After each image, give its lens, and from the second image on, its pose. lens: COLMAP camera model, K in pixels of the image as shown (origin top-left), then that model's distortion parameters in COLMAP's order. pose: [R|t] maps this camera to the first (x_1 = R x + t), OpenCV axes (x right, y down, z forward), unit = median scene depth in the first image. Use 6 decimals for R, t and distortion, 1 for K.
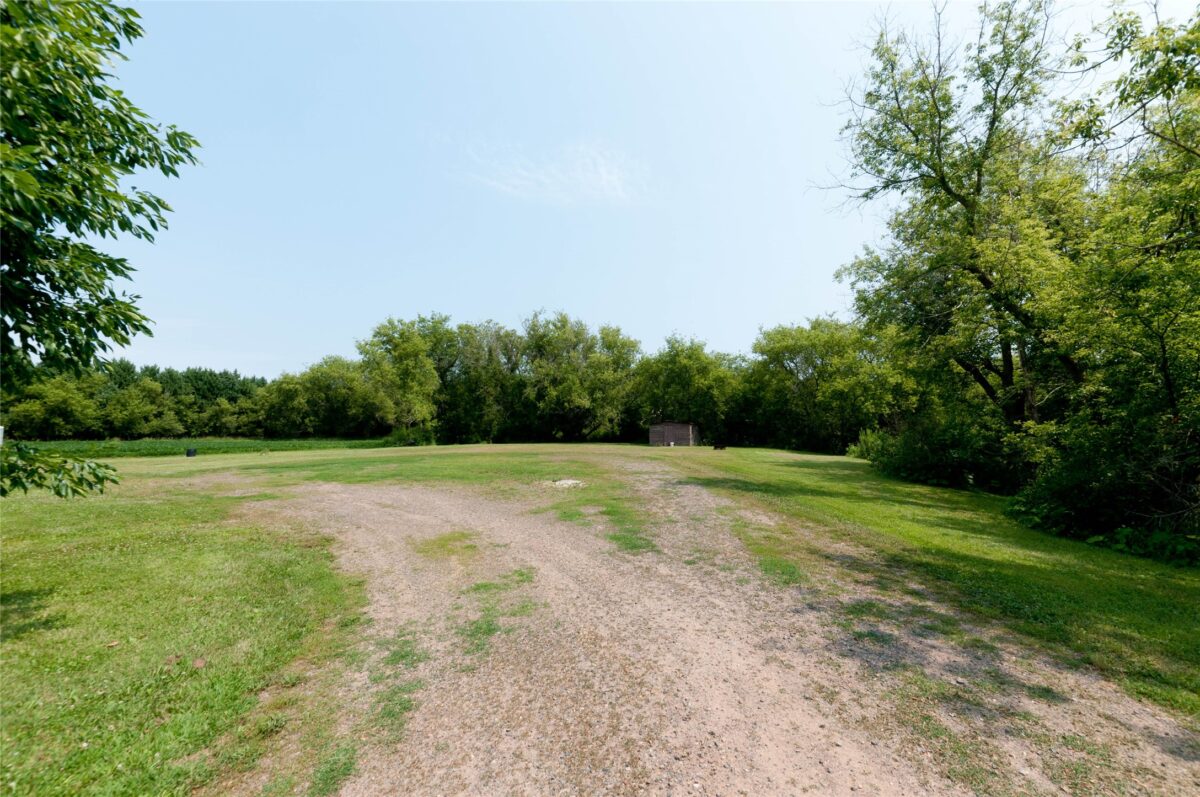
lens RADIAL K [[511.7, 0, 602.6], [0, 511.7, 408.3], [0, 0, 1]] dist [0.010367, -0.004699]
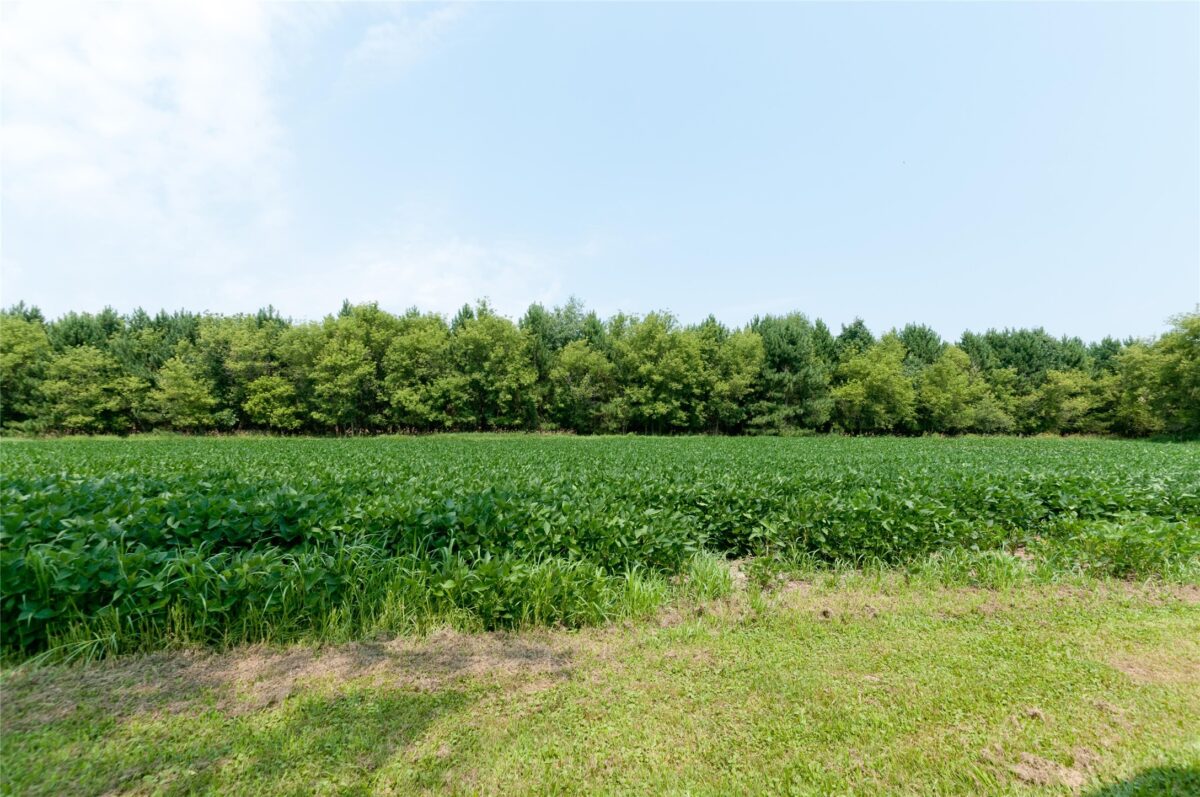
lens RADIAL K [[511.7, 0, 602.6], [0, 511.7, 408.3], [0, 0, 1]] dist [0.010367, -0.004699]
pose [[0.484978, -0.026064, -0.874138, -0.639096], [0.031151, 0.999436, -0.012517, 0.021722], [0.873971, -0.021160, 0.485517, 0.332977]]
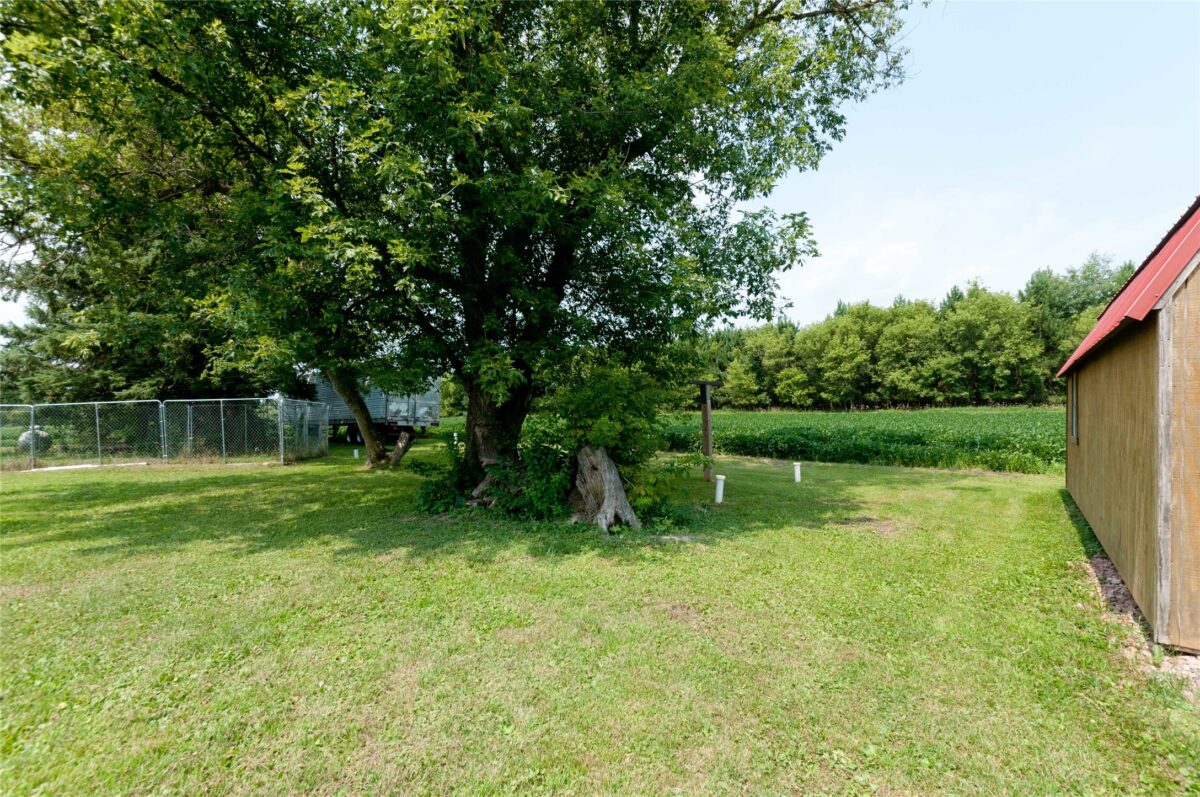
lens RADIAL K [[511.7, 0, 602.6], [0, 511.7, 408.3], [0, 0, 1]] dist [0.010367, -0.004699]
pose [[-0.339543, 0.018233, -0.940414, -0.450903], [0.059770, 0.998210, -0.002227, 0.012807], [0.938690, -0.056964, -0.340025, 0.273913]]
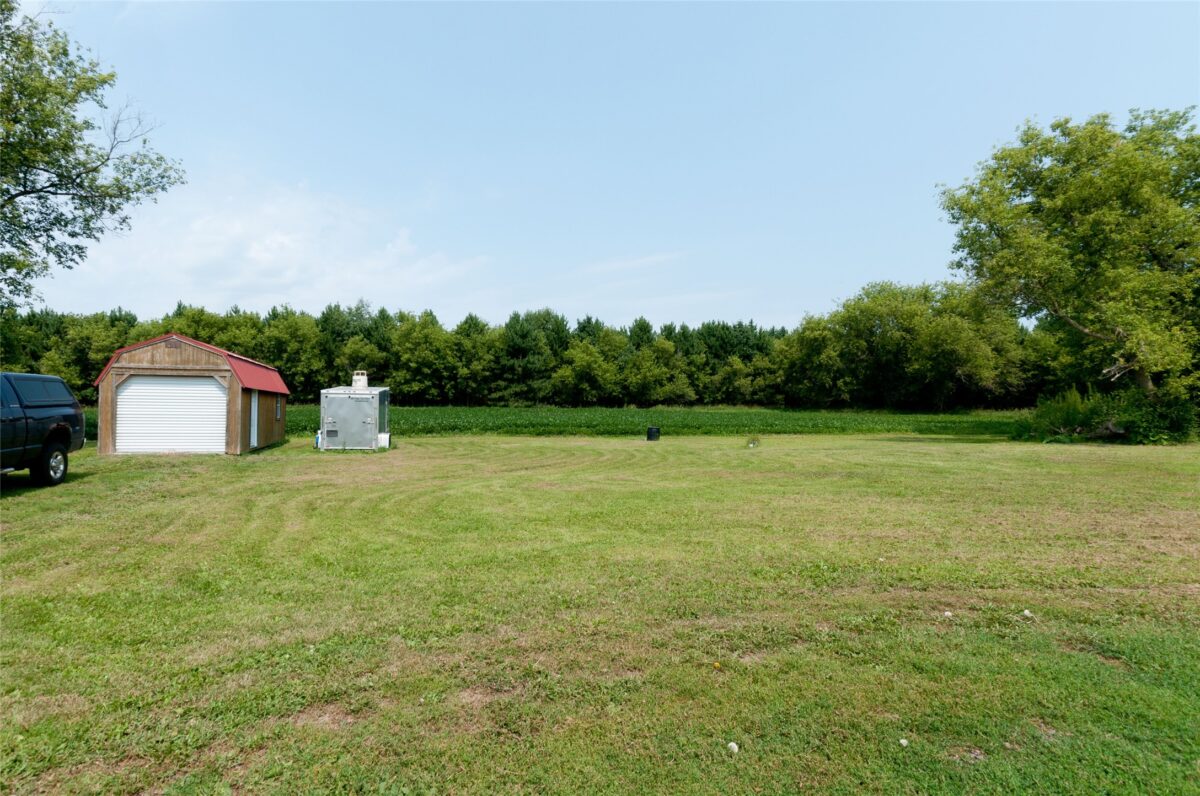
lens RADIAL K [[590.0, 0, 523.9], [0, 590.0, 395.7], [0, 0, 1]] dist [0.014204, -0.006268]
pose [[0.524708, 0.003092, -0.851277, -0.184583], [0.031778, 0.999225, 0.023217, 0.013006], [0.850689, -0.039234, 0.524203, 0.332106]]
